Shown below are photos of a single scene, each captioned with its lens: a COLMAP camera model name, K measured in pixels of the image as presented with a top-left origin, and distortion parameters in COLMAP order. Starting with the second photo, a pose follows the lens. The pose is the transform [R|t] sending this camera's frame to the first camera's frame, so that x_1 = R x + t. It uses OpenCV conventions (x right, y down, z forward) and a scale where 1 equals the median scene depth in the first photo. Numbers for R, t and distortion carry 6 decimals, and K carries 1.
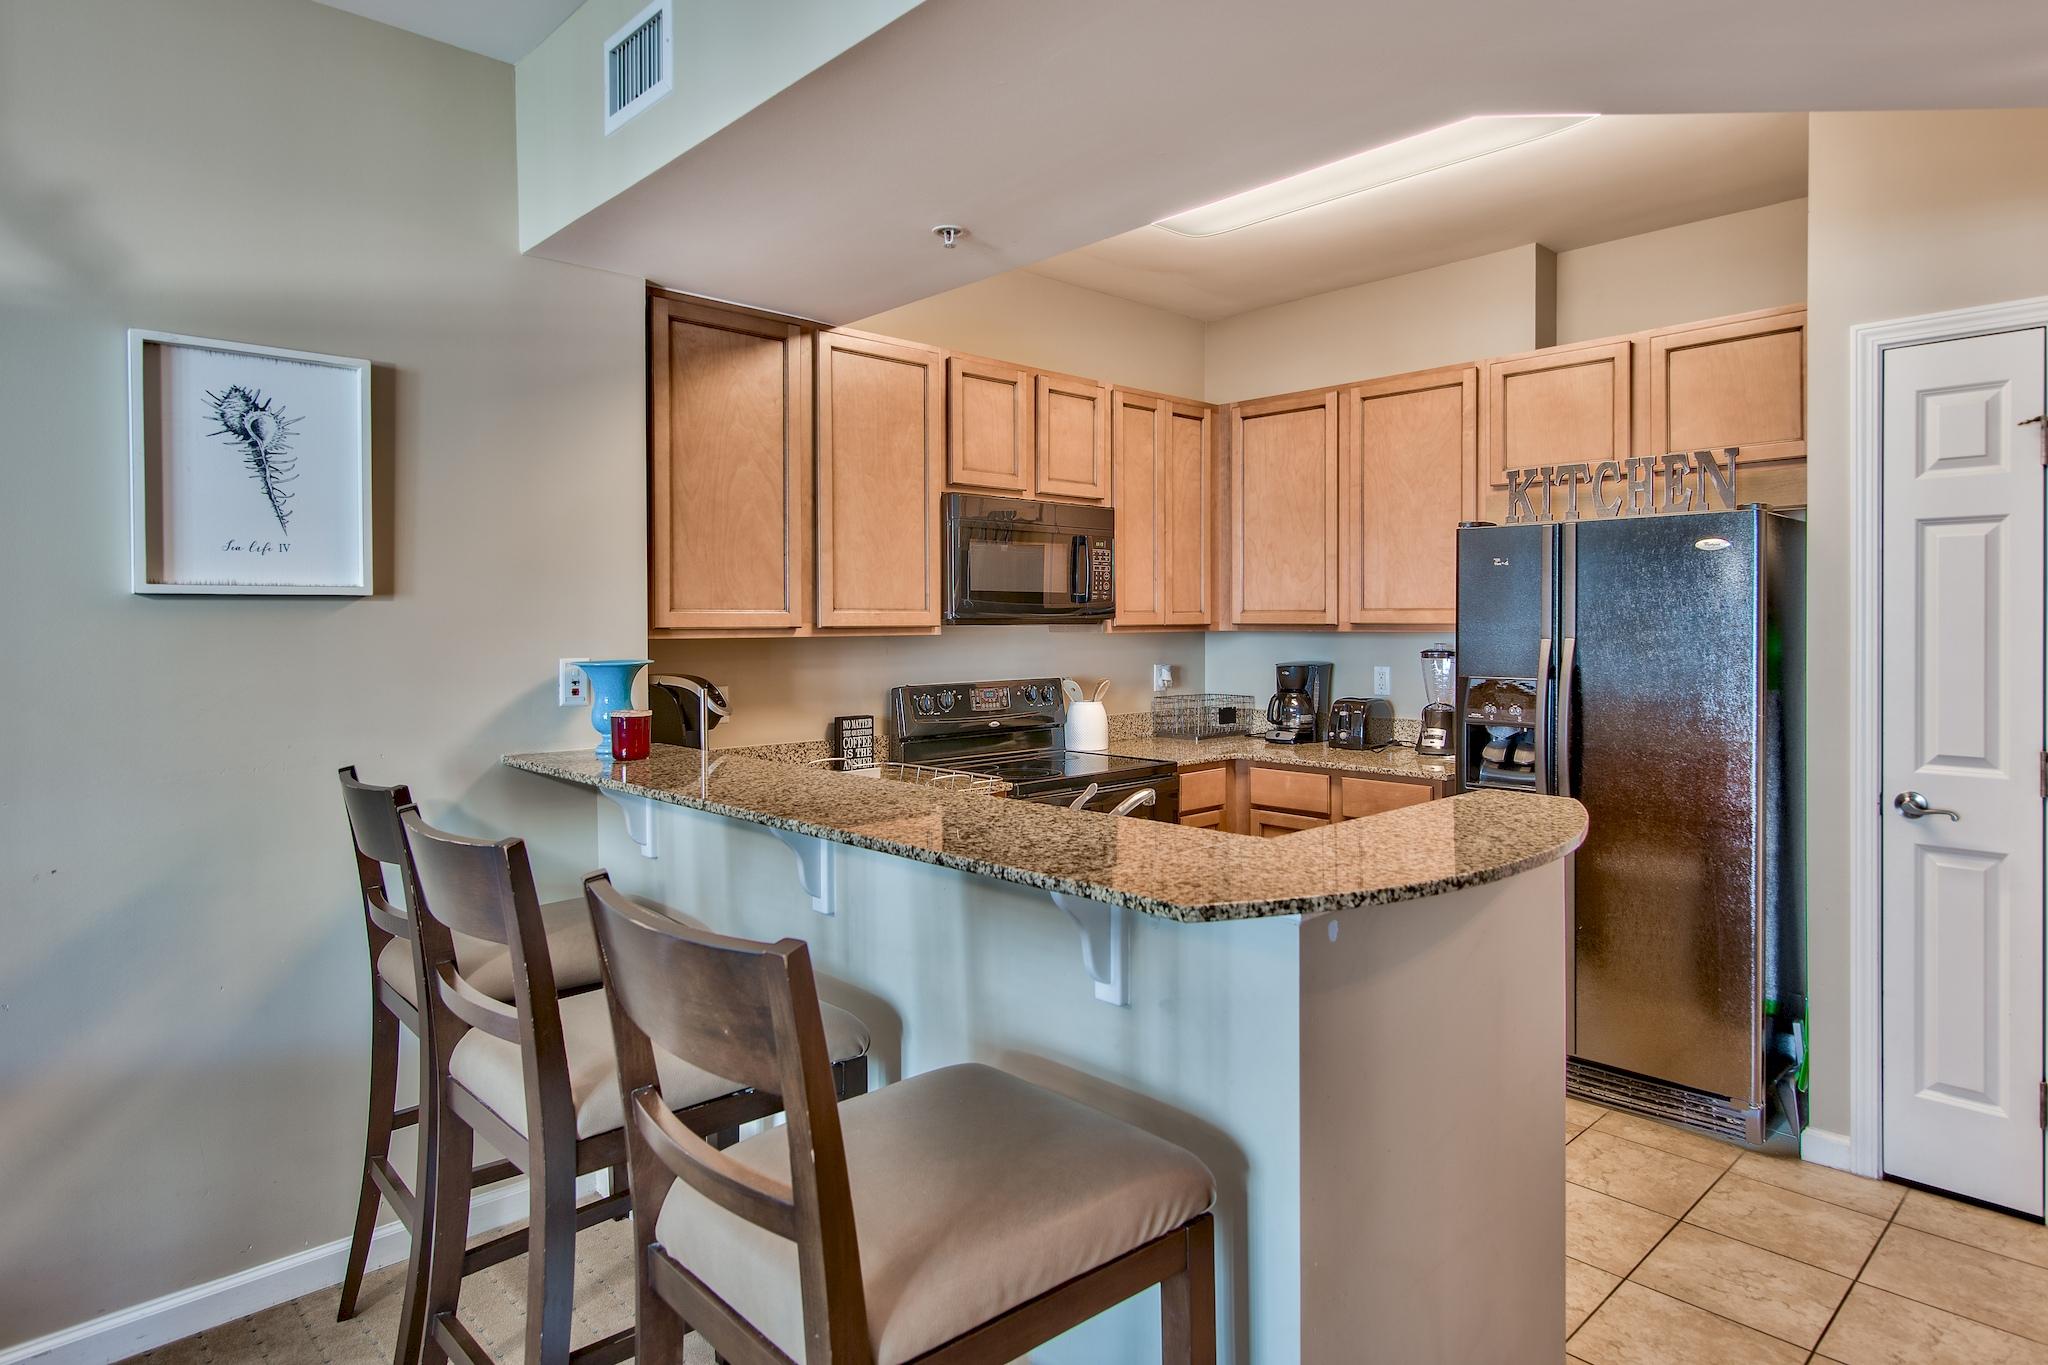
lens RADIAL K [[1124.6, 0, 1084.3], [0, 1124.6, 638.3], [0, 0, 1]] dist [-0.003071, -0.000165]
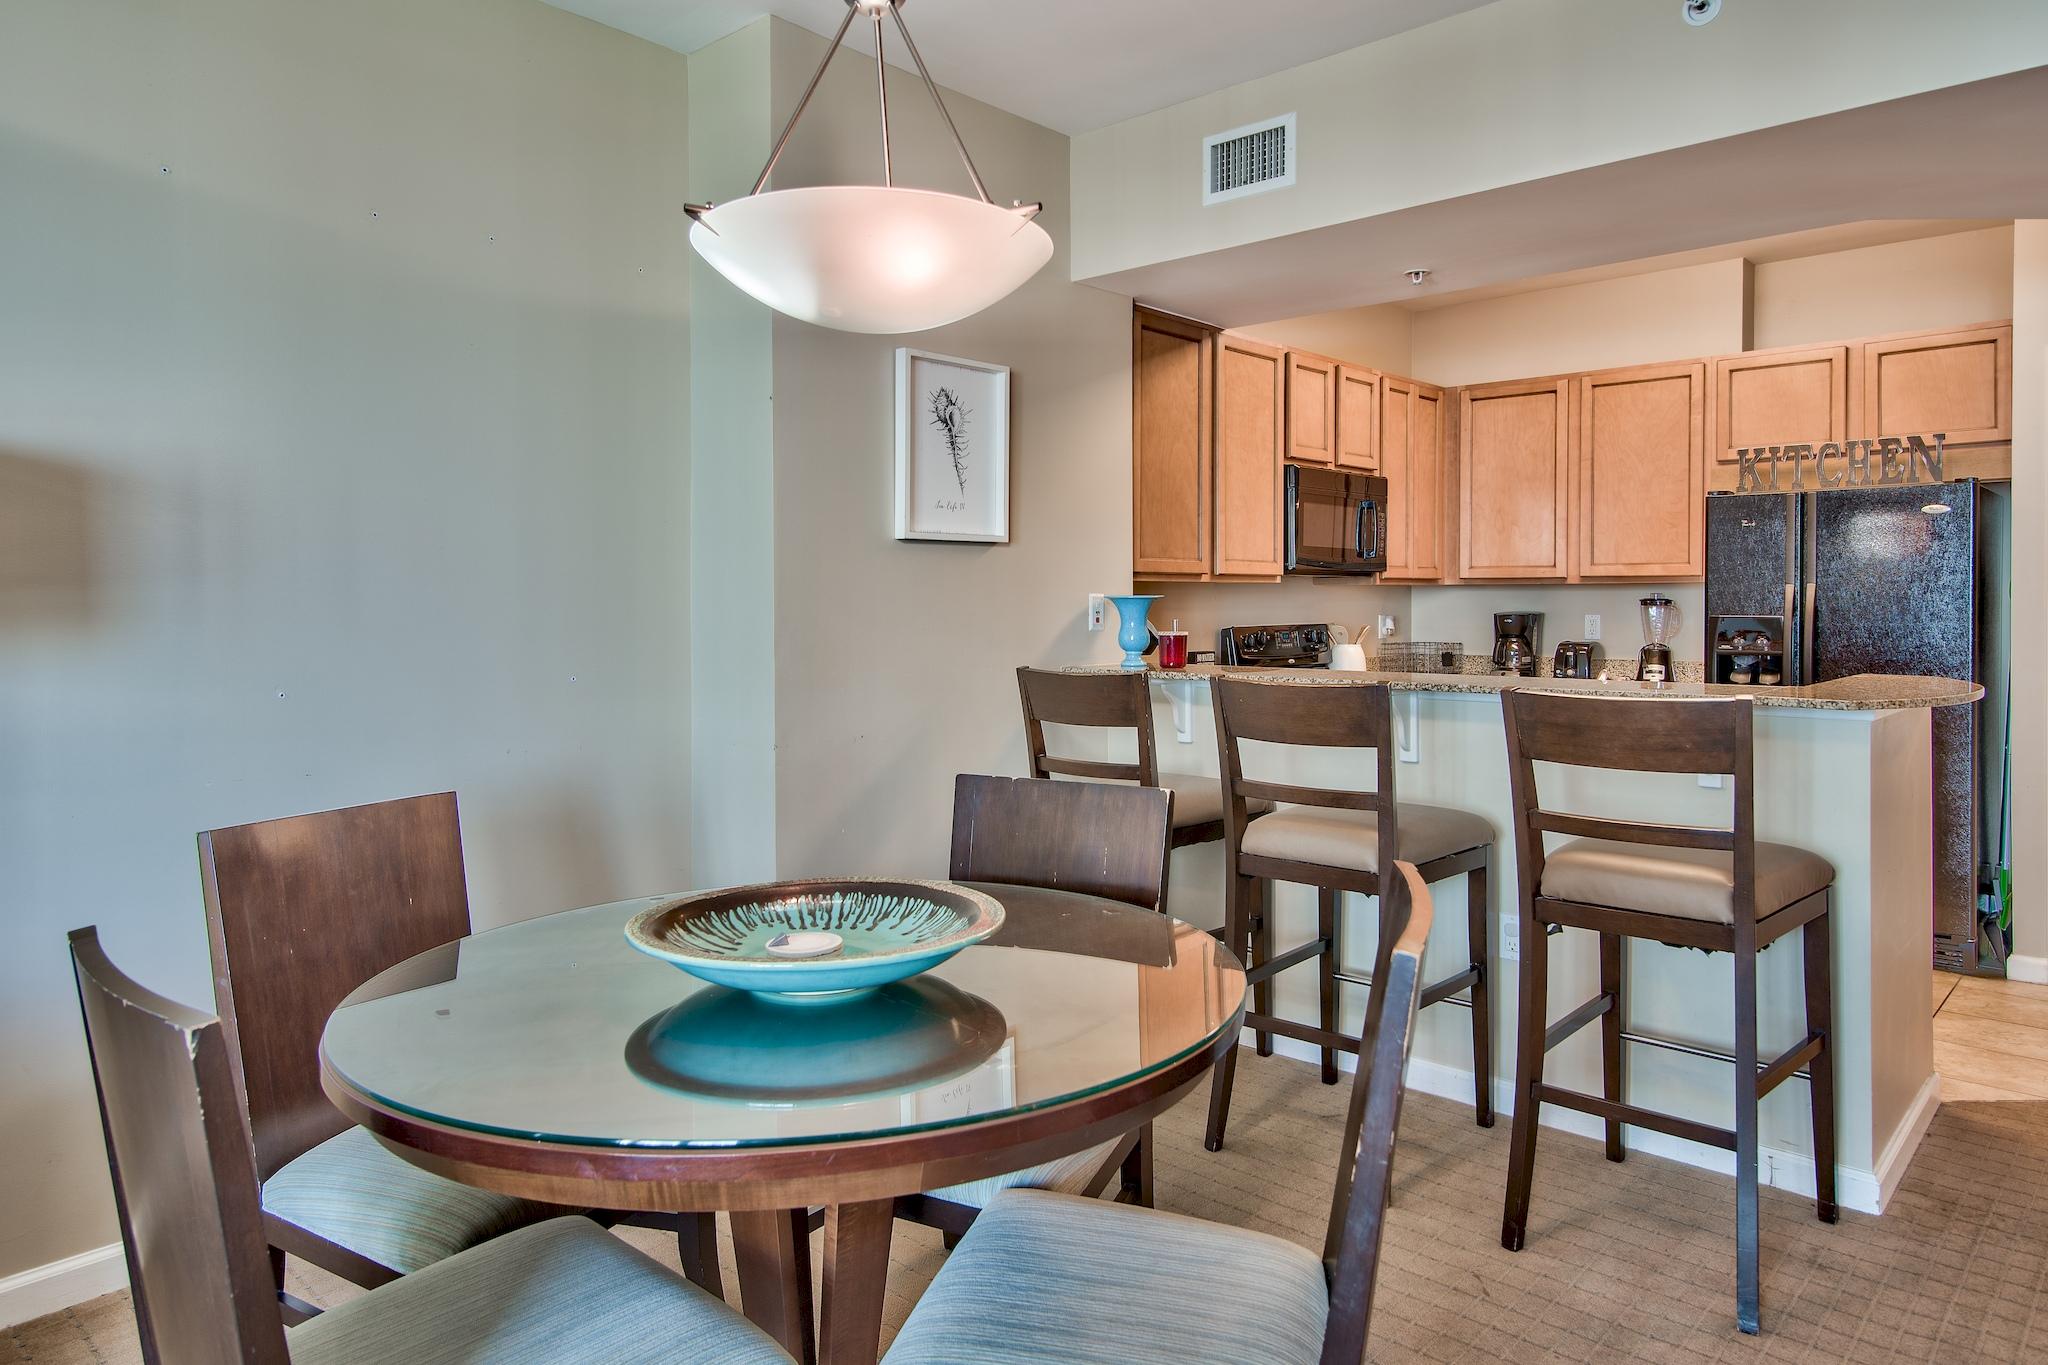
lens RADIAL K [[1301.1, 0, 1012.8], [0, 1301.1, 620.5], [0, 0, 1]] dist [0.007914, 0.007881]
pose [[0.998167, -0.001430, 0.060508, -0.507633], [0.001507, 0.999998, -0.001220, 0.039138], [-0.060506, 0.001309, 0.998167, -0.380644]]
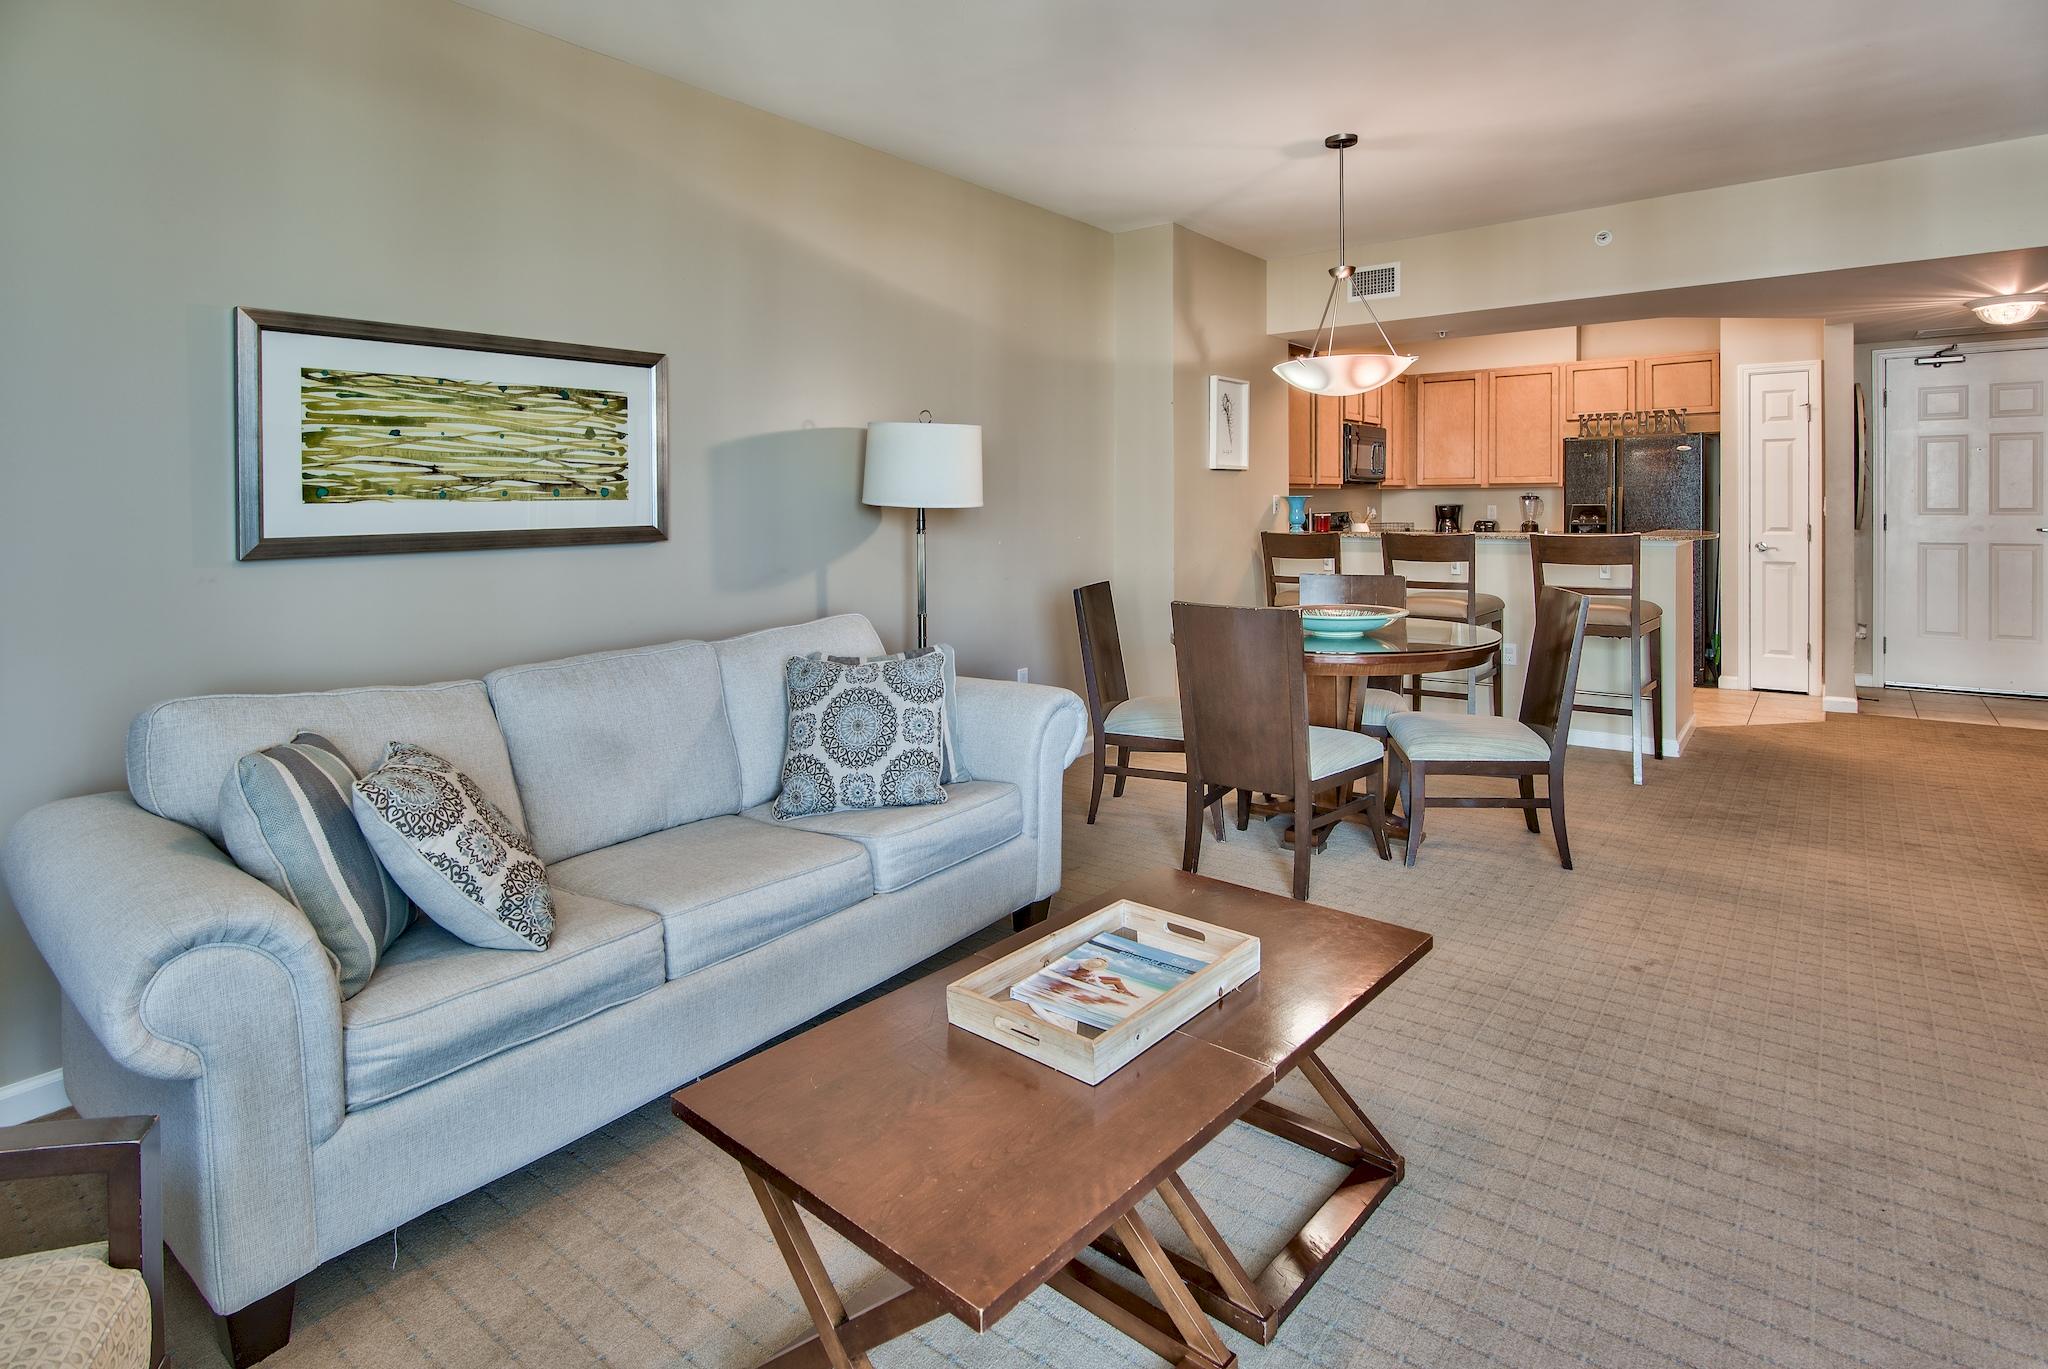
lens RADIAL K [[1002.6, 0, 1028.5], [0, 1002.6, 528.5], [0, 0, 1]] dist [-0.000613, -0.000385]
pose [[0.991847, -0.011501, 0.126914, -0.991450], [0.010264, 0.999893, 0.010394, 0.049078], [-0.127020, -0.009007, 0.991859, -0.871701]]
